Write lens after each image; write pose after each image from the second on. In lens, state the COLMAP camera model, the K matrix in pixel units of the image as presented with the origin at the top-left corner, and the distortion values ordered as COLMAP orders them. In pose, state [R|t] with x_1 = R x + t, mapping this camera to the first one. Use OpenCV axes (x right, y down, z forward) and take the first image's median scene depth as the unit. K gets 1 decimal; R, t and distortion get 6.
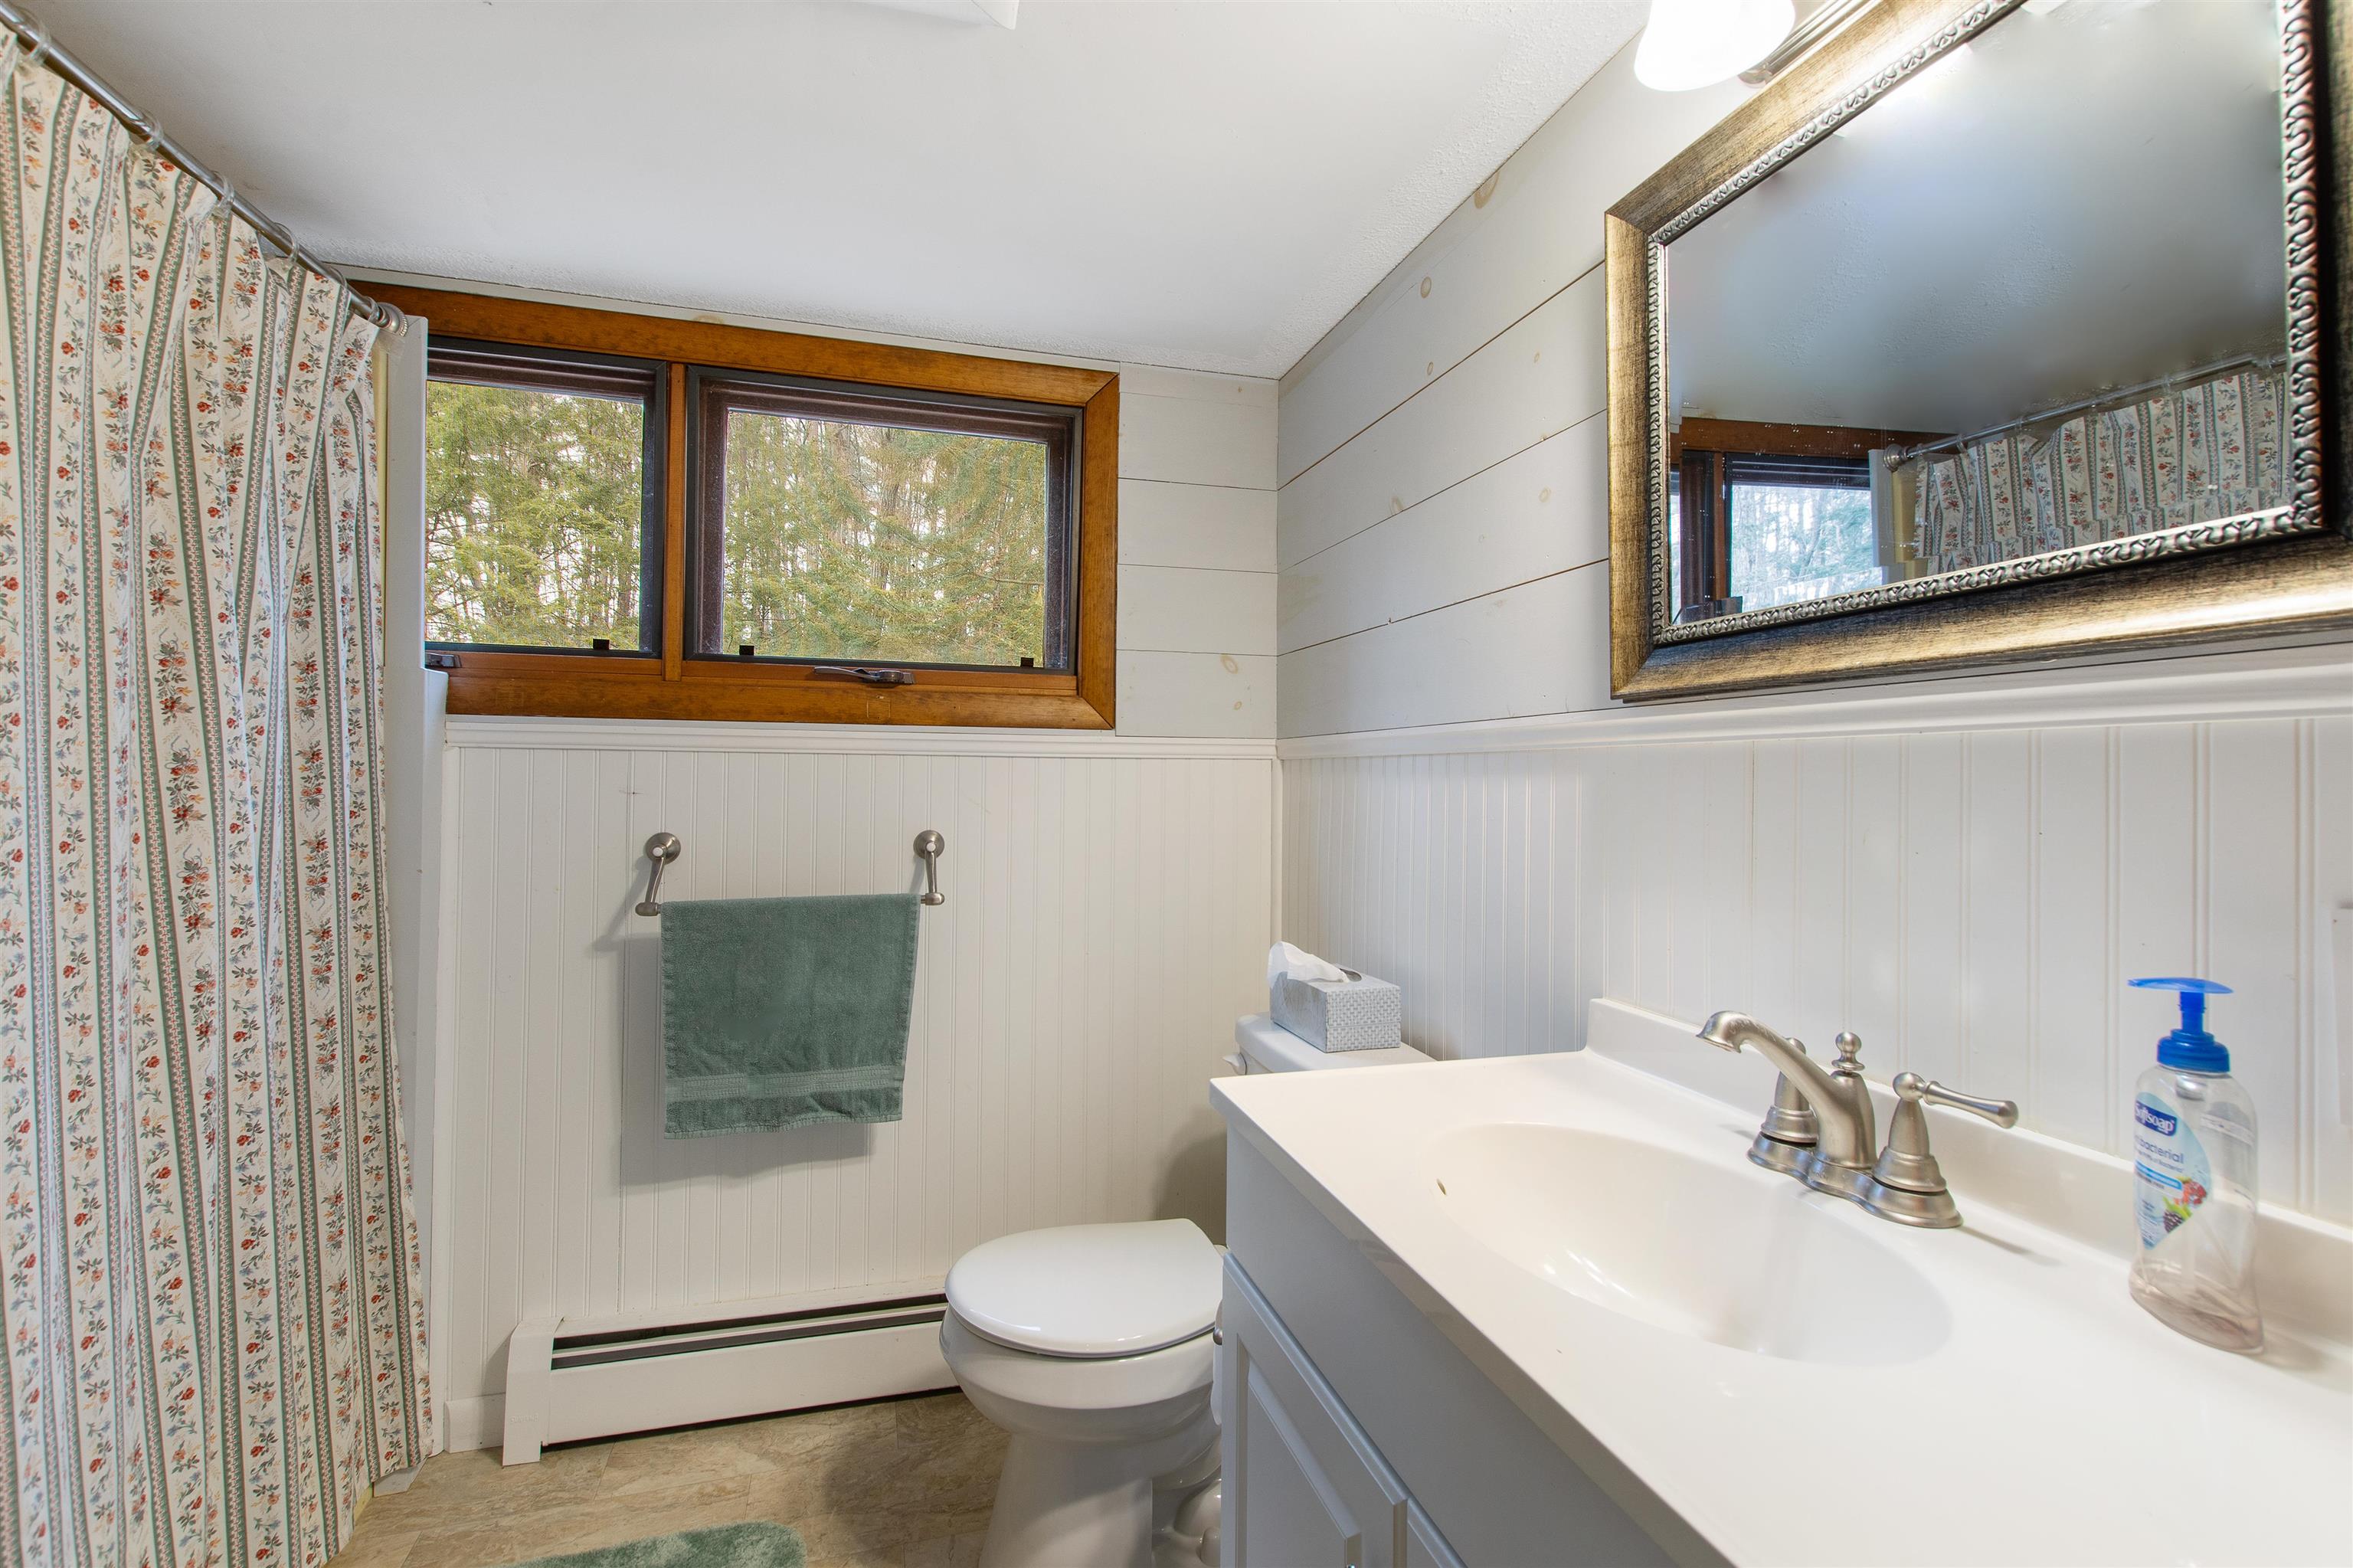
lens RADIAL K [[1048.2, 0, 1177.0], [0, 1048.2, 969.4], [0, 0, 1]] dist [-0.000536, -0.001393]
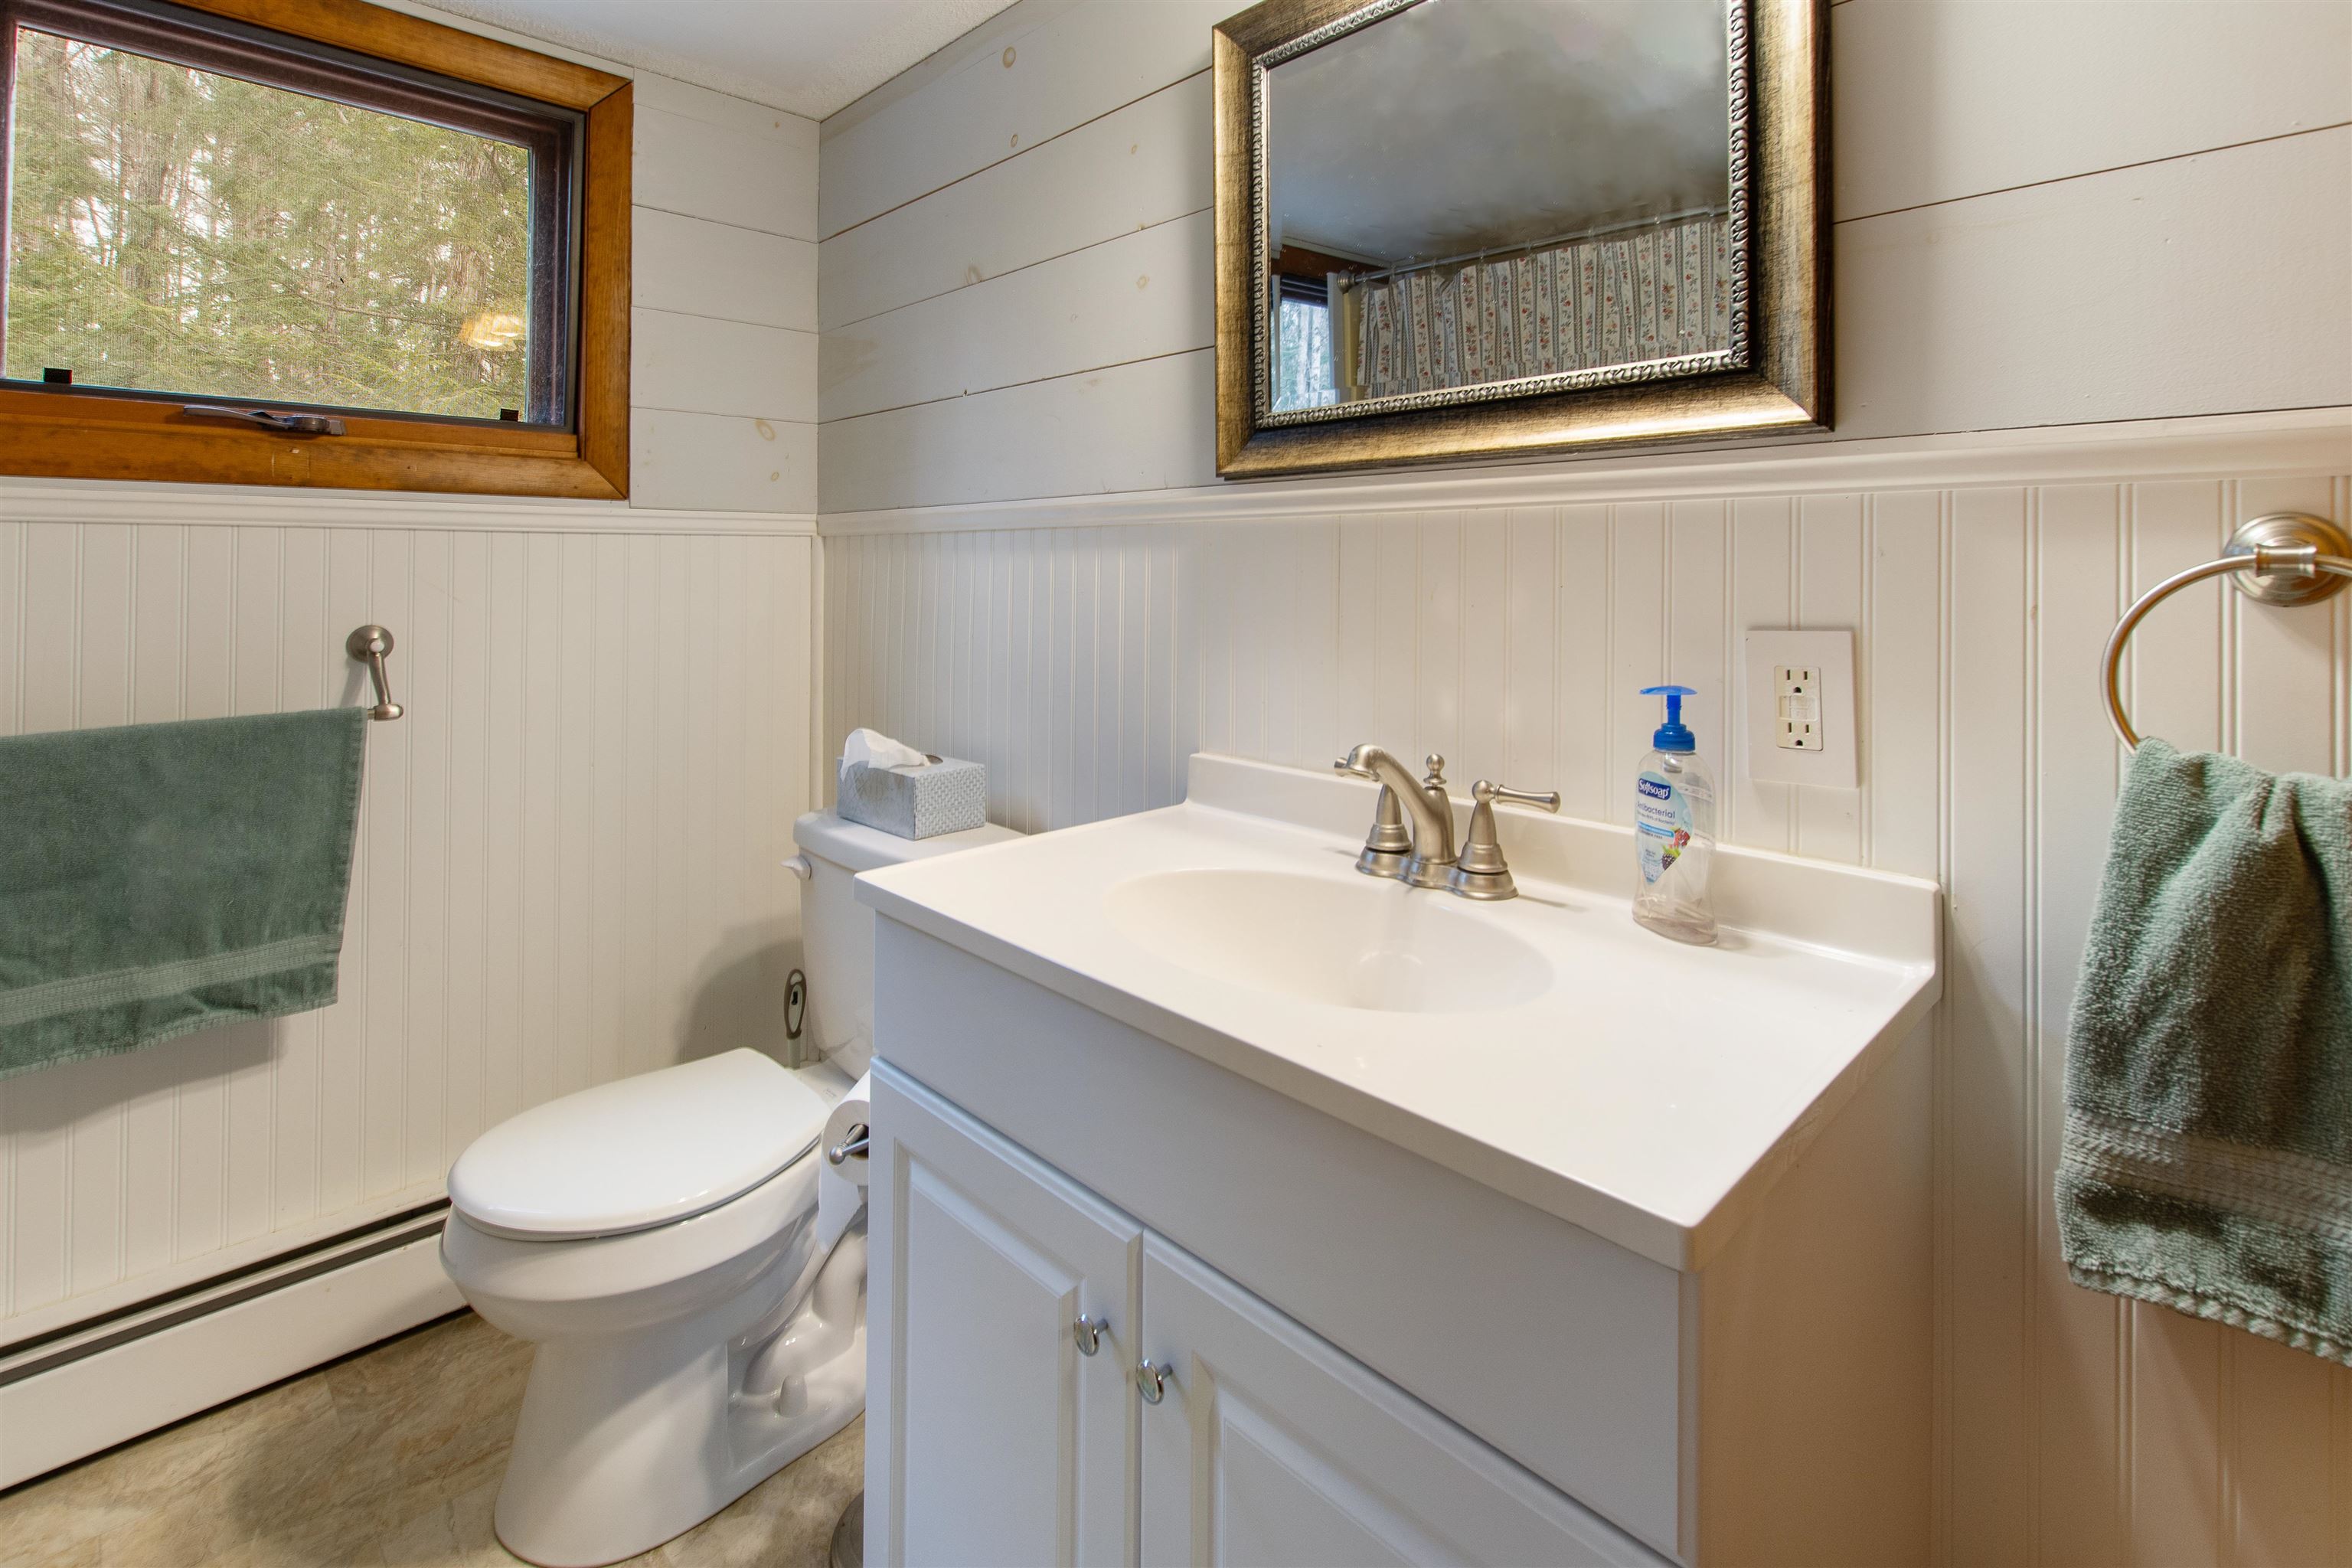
lens RADIAL K [[1072.3, 0, 1176.0], [0, 1072.3, 784.0], [0, 0, 1]] dist [-0.000338, -0.000251]
pose [[0.881153, -0.103368, 0.461395, -0.122345], [0.092057, 0.994643, 0.047026, 0.004518], [-0.463784, 0.001038, 0.885948, 0.014410]]
